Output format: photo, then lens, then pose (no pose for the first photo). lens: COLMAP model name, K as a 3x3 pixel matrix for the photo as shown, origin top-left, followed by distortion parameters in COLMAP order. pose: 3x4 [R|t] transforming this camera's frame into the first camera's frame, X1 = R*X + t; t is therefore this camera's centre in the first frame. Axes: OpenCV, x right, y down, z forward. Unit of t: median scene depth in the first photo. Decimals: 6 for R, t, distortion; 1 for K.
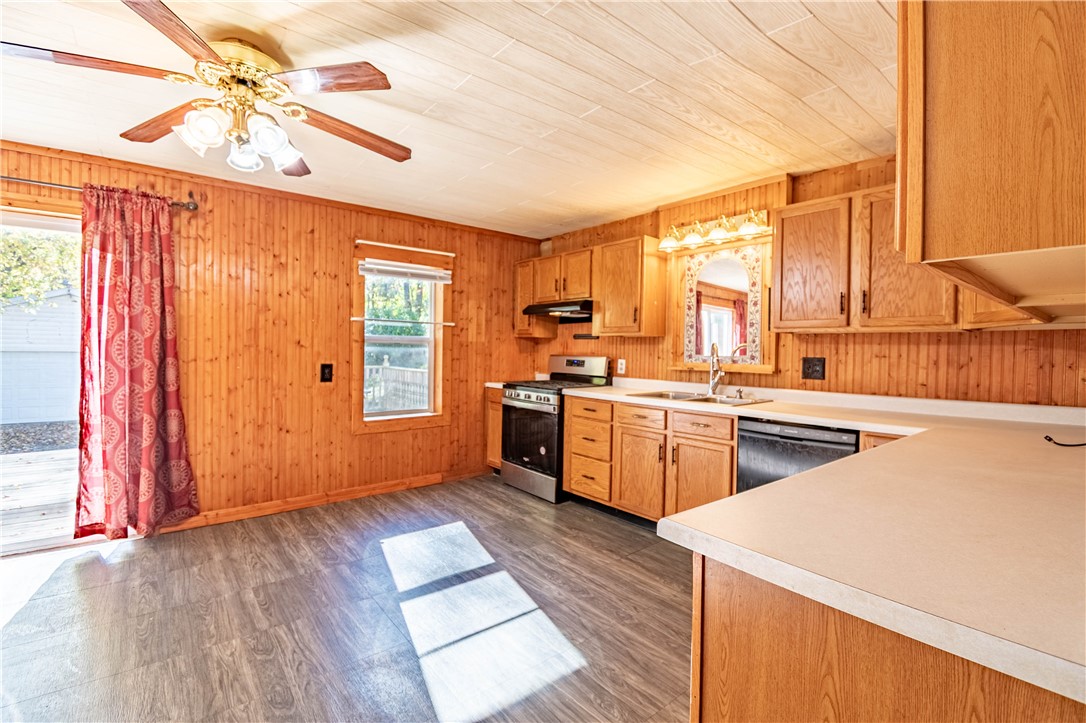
lens RADIAL K [[478.5, 0, 551.5], [0, 478.5, 352.4], [0, 0, 1]] dist [-0.002182, -0.009132]
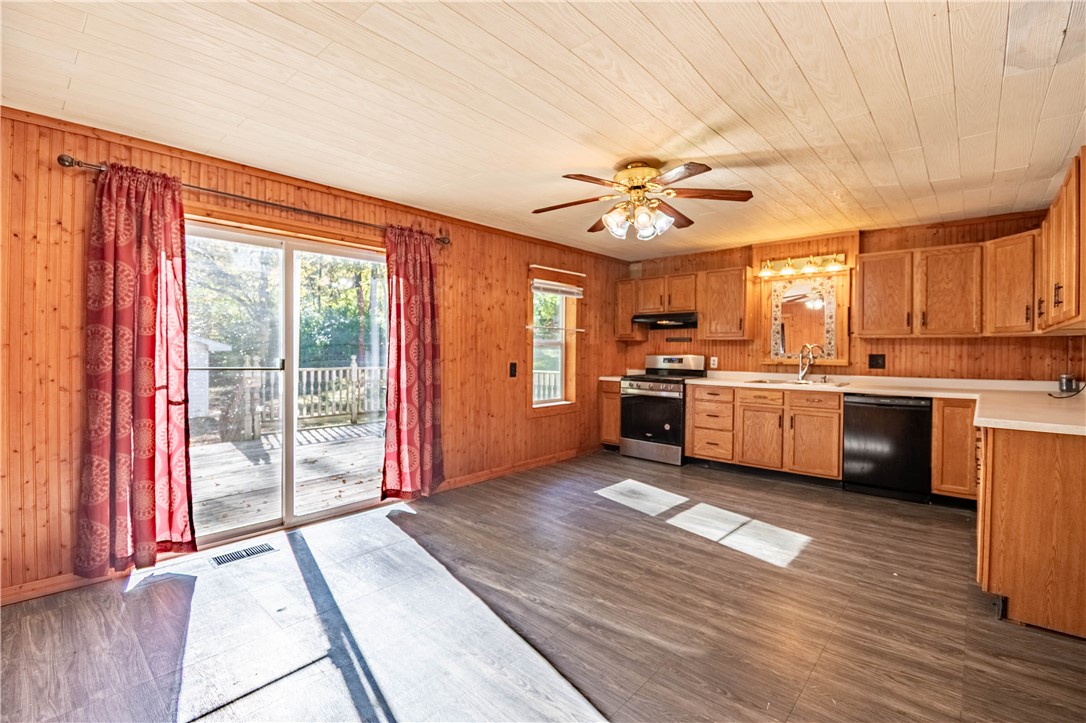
lens RADIAL K [[478.5, 0, 549.7], [0, 478.5, 353.2], [0, 0, 1]] dist [-0.002182, -0.009132]
pose [[0.988934, -0.008409, 0.148117, -0.653314], [0.008172, 0.999964, 0.002207, -0.003419], [-0.148131, -0.000972, 0.988967, -0.311088]]
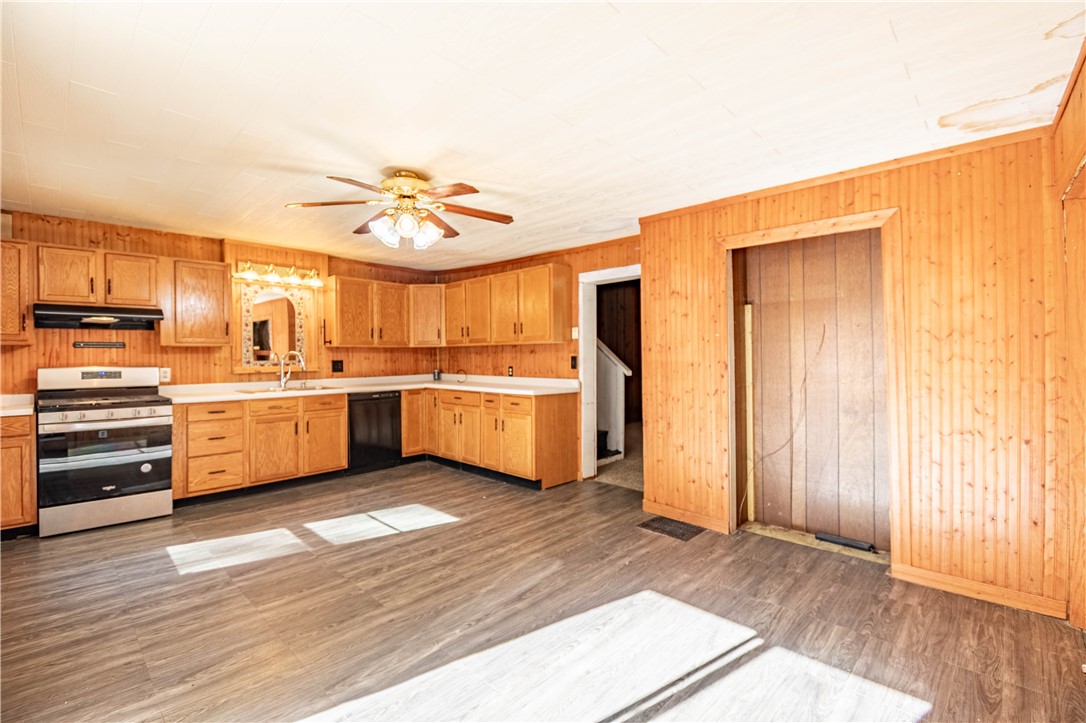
lens RADIAL K [[478.5, 0, 555.6], [0, 478.5, 359.1], [0, 0, 1]] dist [-0.002182, -0.009132]
pose [[-0.122318, -0.021046, 0.992268, -1.274297], [0.013603, 0.999646, 0.022879, -0.021870], [-0.992398, 0.016296, -0.121989, 0.385581]]
